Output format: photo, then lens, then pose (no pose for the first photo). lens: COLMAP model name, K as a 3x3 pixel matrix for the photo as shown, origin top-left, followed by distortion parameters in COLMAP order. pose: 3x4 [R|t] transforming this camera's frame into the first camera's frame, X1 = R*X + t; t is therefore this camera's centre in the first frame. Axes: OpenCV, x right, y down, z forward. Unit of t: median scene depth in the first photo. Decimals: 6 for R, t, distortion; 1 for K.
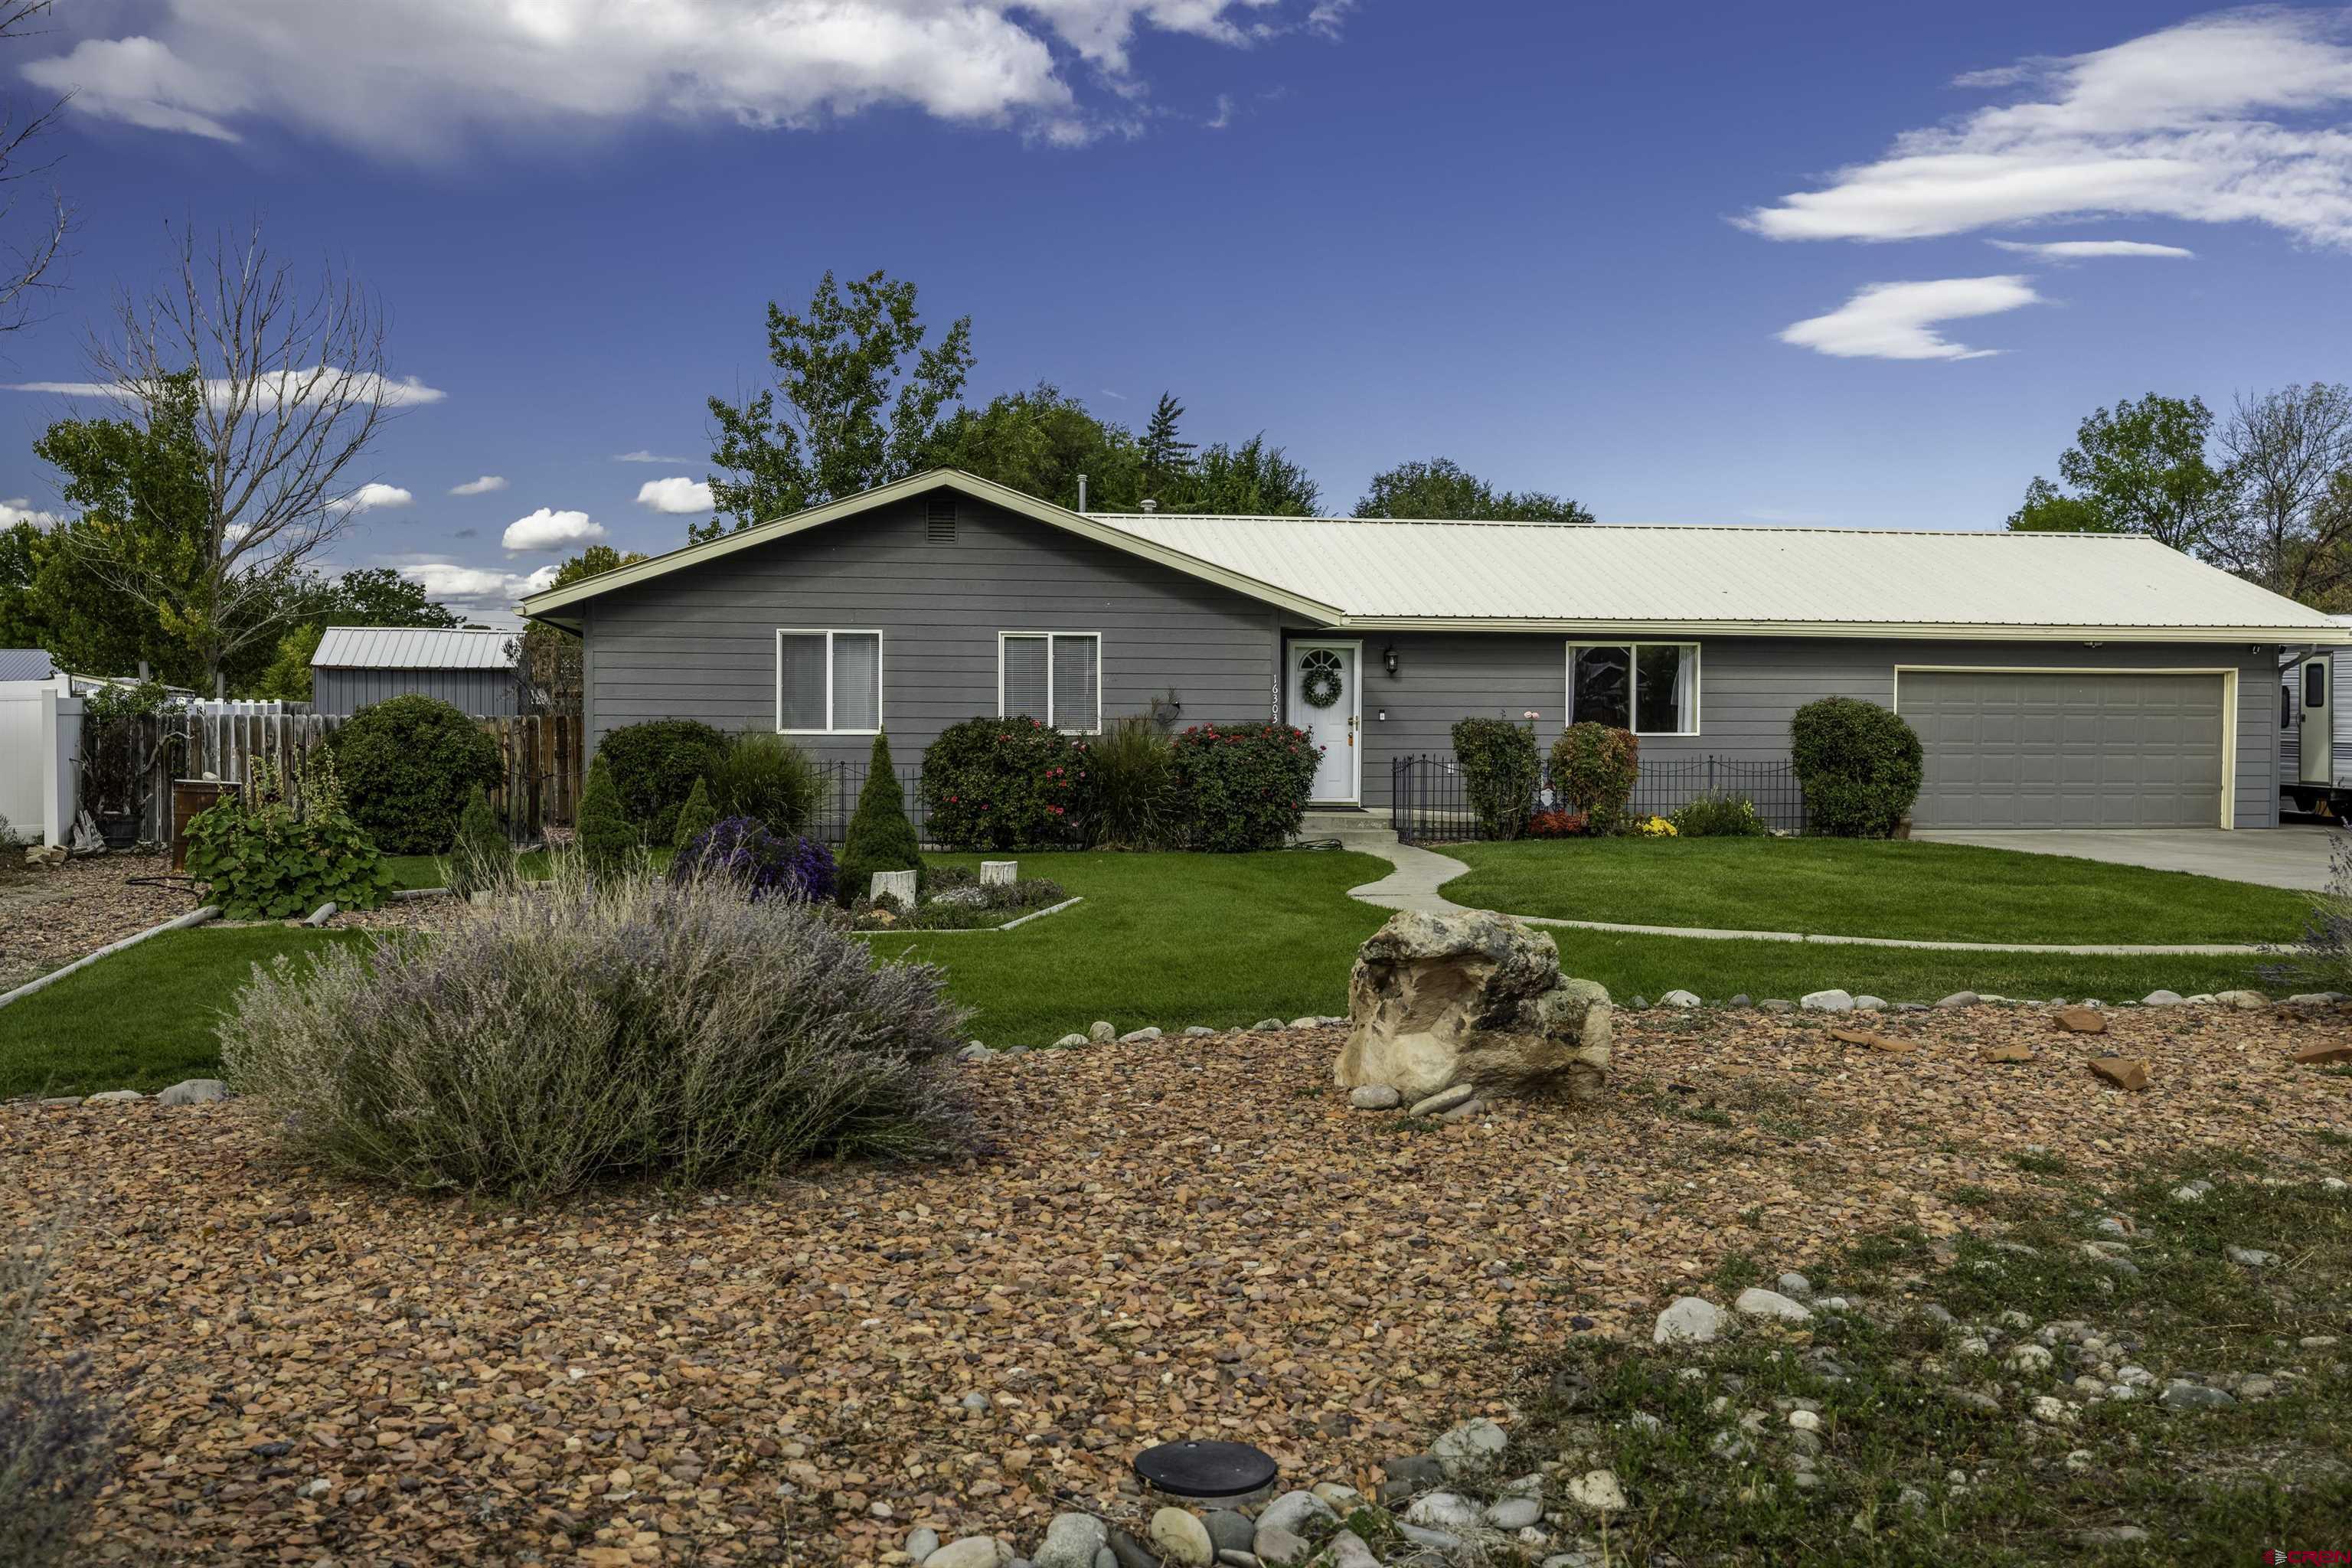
lens RADIAL K [[2182.5, 0, 1178.7], [0, 2182.5, 788.1], [0, 0, 1]] dist [-0.001755, 0.000000]
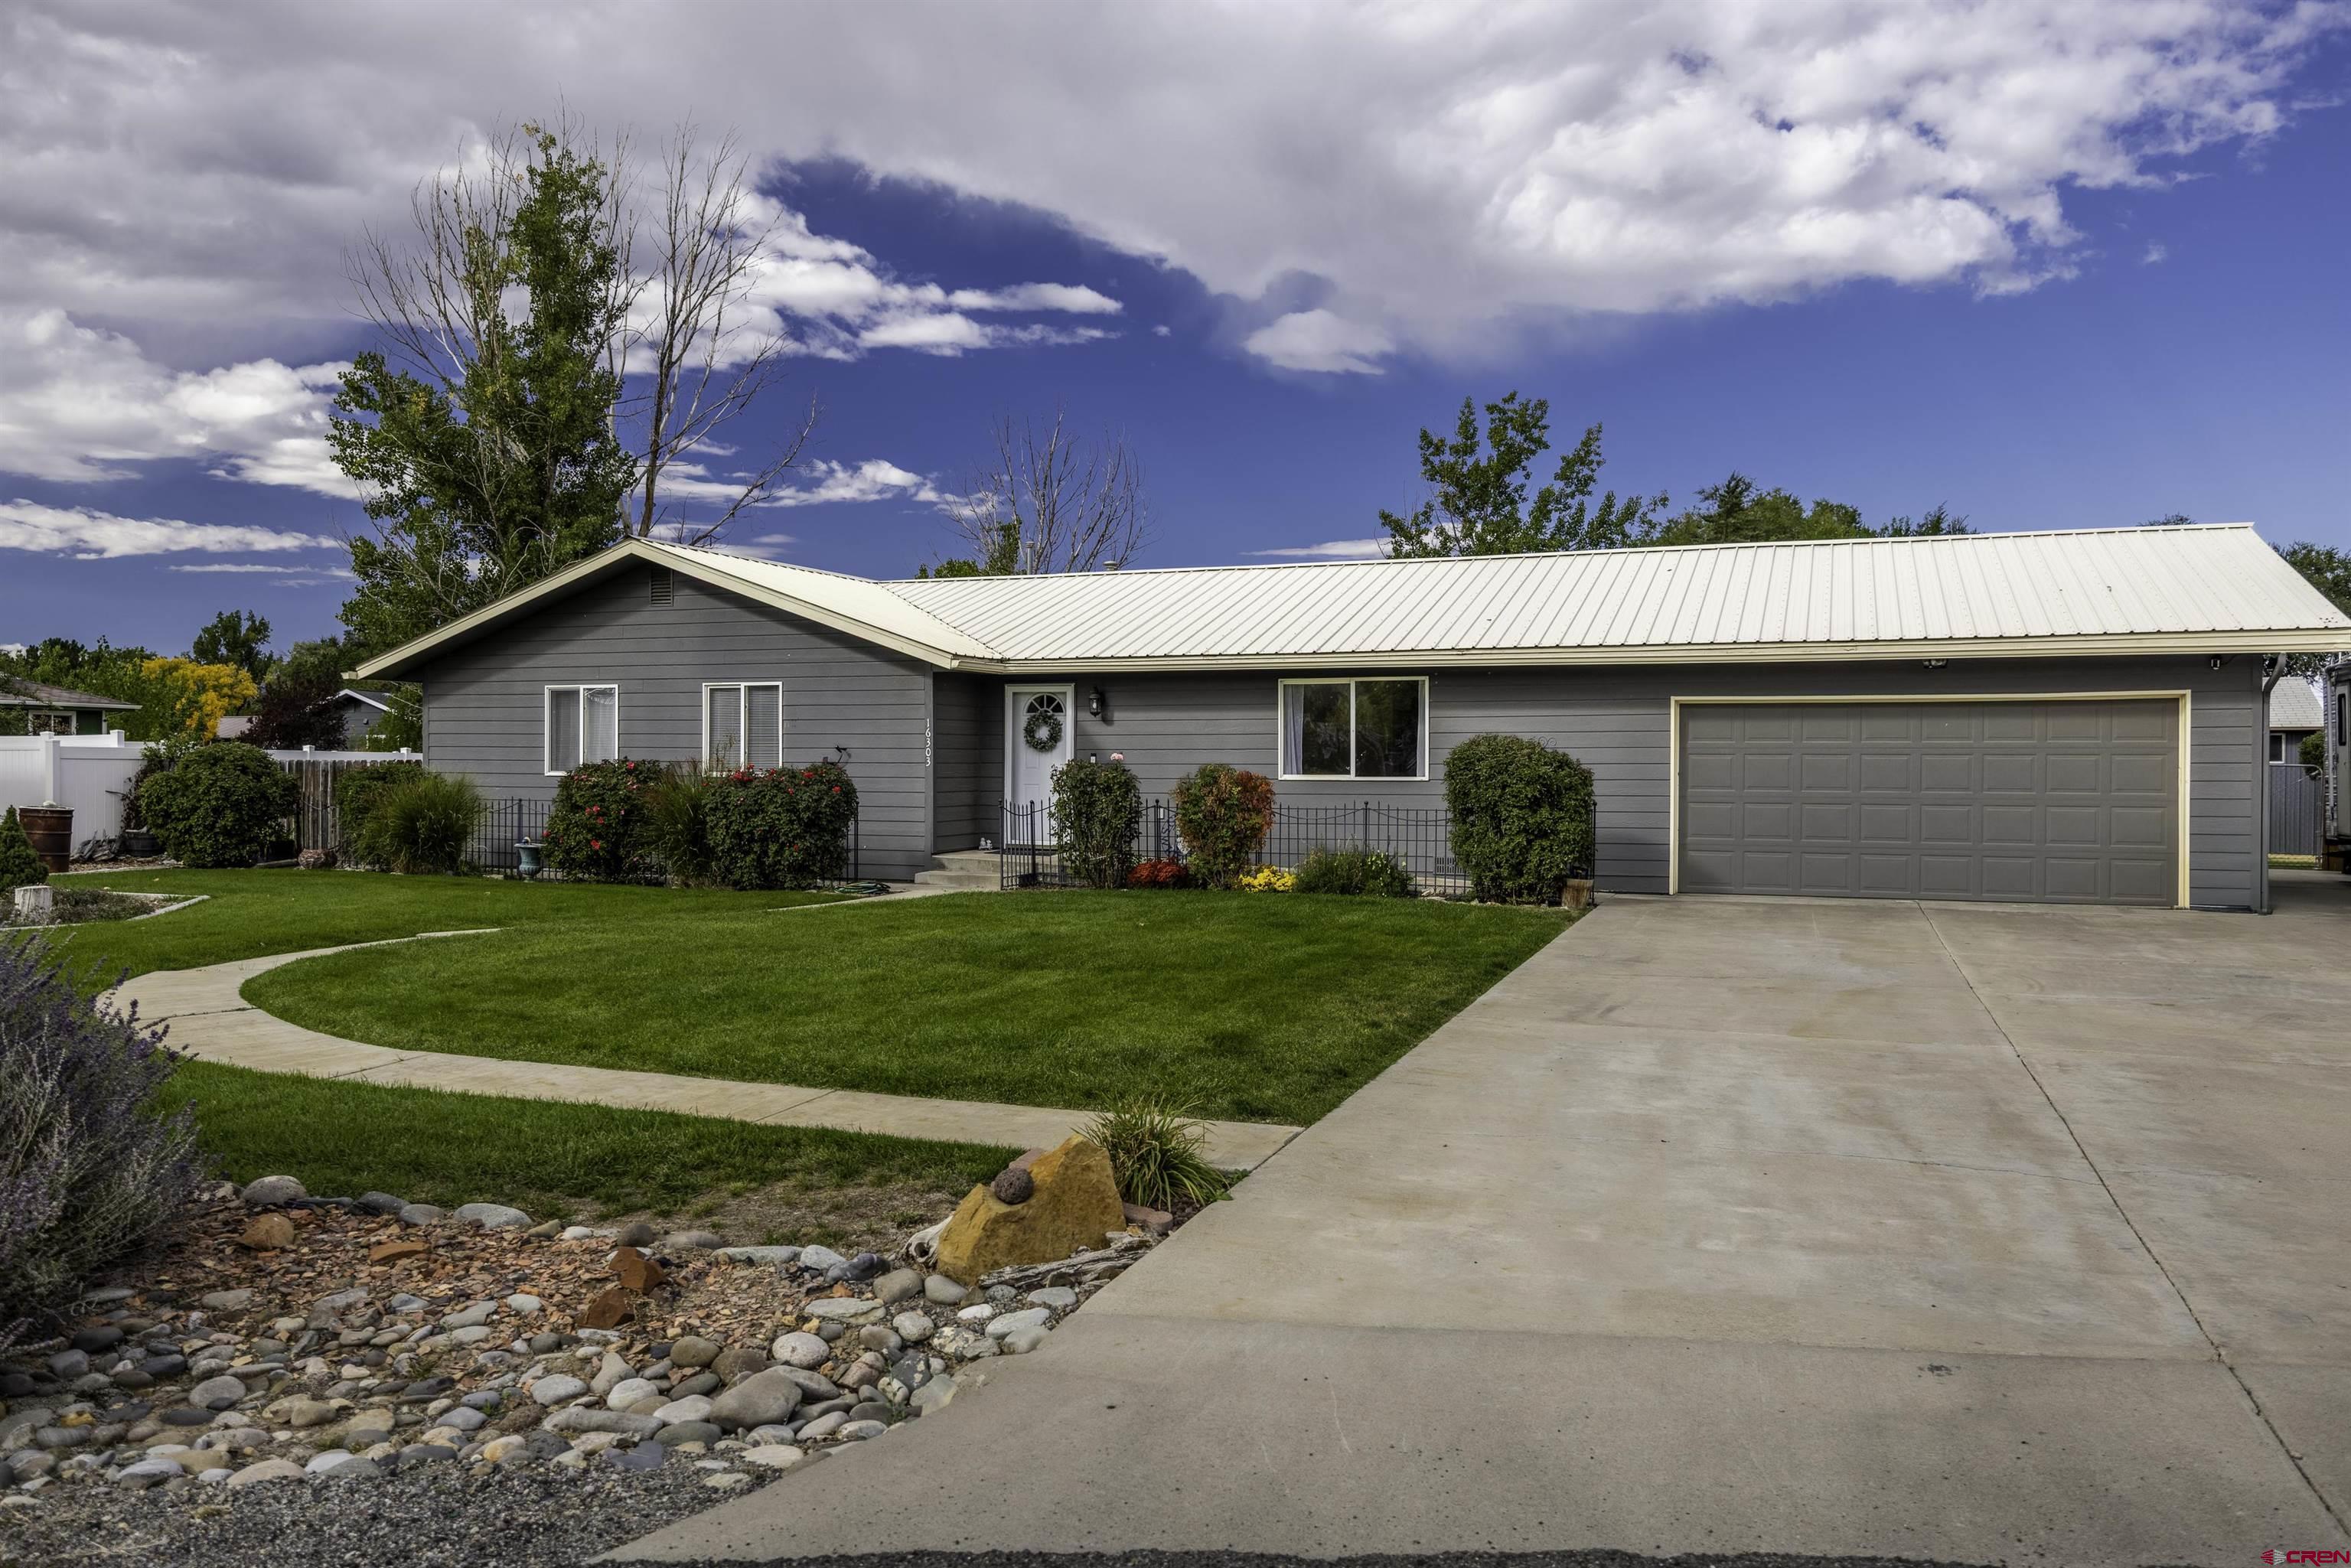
lens RADIAL K [[1707.3, 0, 1175.3], [0, 1707.3, 771.3], [0, 0, 1]] dist [-0.000937, -0.000780]
pose [[0.856151, -0.000979, -0.516725, 0.231709], [-0.017115, 0.999396, -0.030251, -0.002136], [0.516442, 0.034743, 0.855617, 0.157228]]
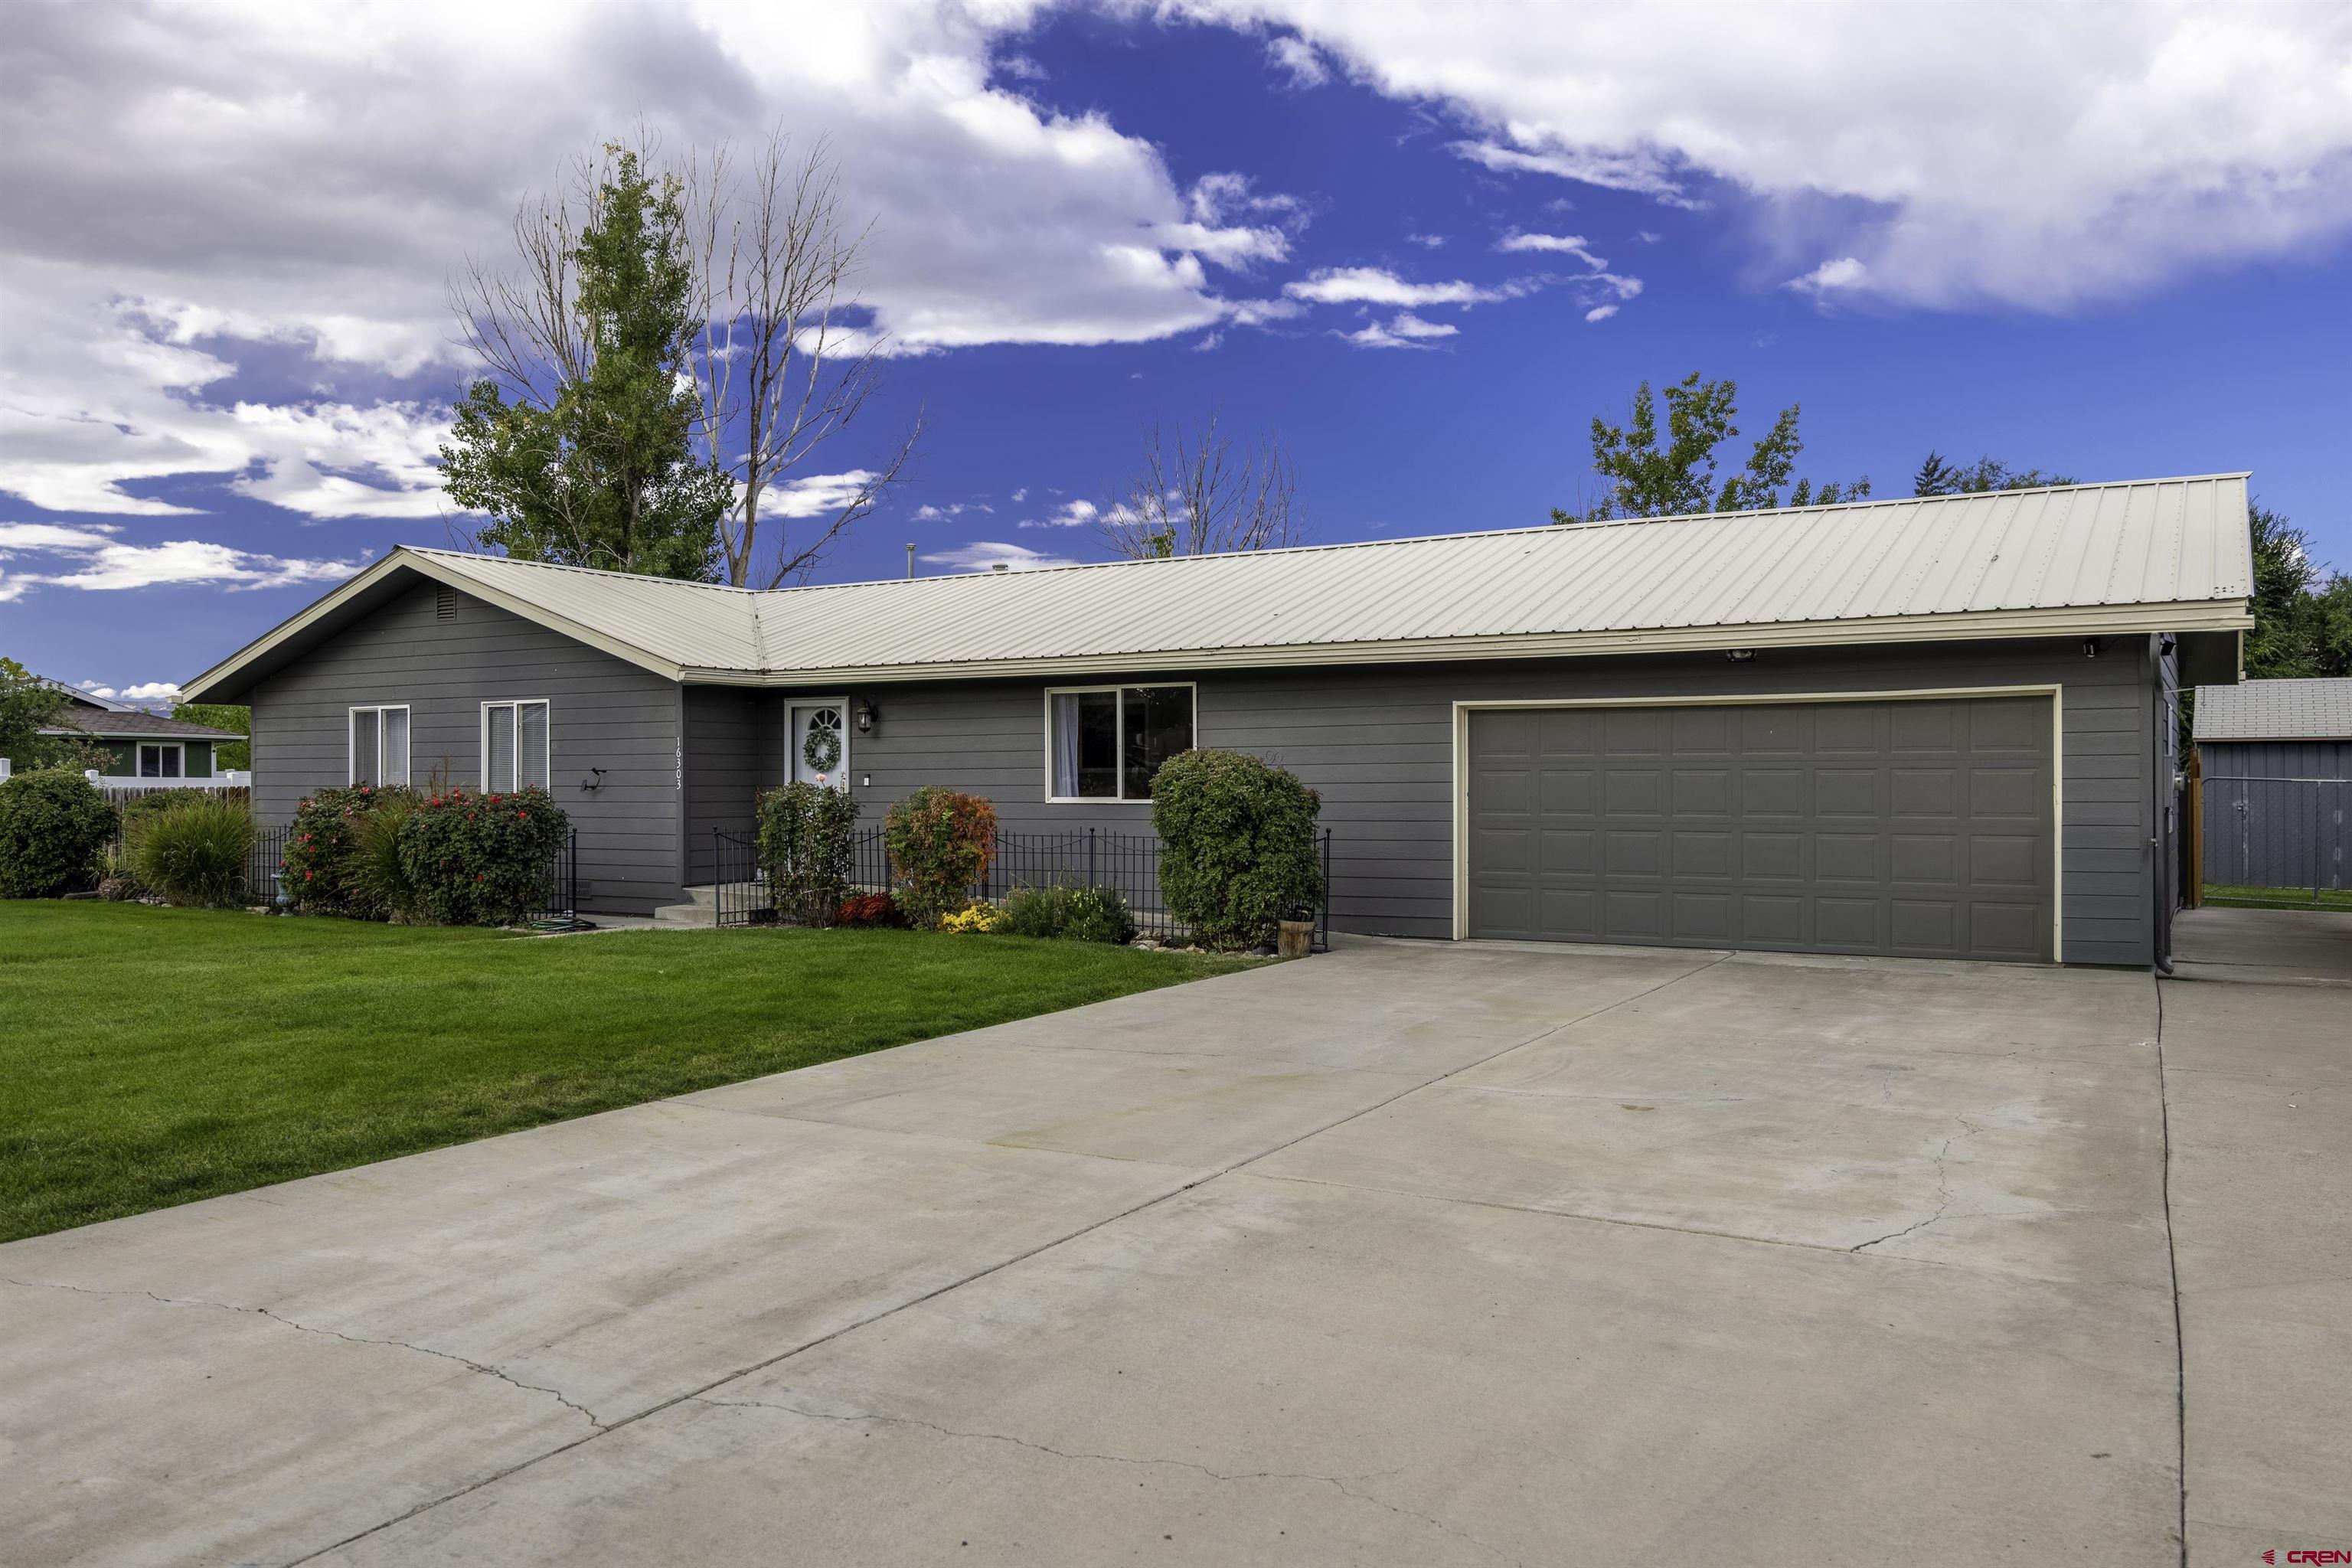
lens RADIAL K [[1762.5, 0, 1174.1], [0, 1762.5, 780.4], [0, 0, 1]] dist [0.001928, -0.003353]
pose [[0.760287, -0.010356, -0.649505, 0.287687], [-0.017009, 0.999213, -0.035842, -0.004291], [0.649365, 0.038297, 0.759512, 0.237147]]
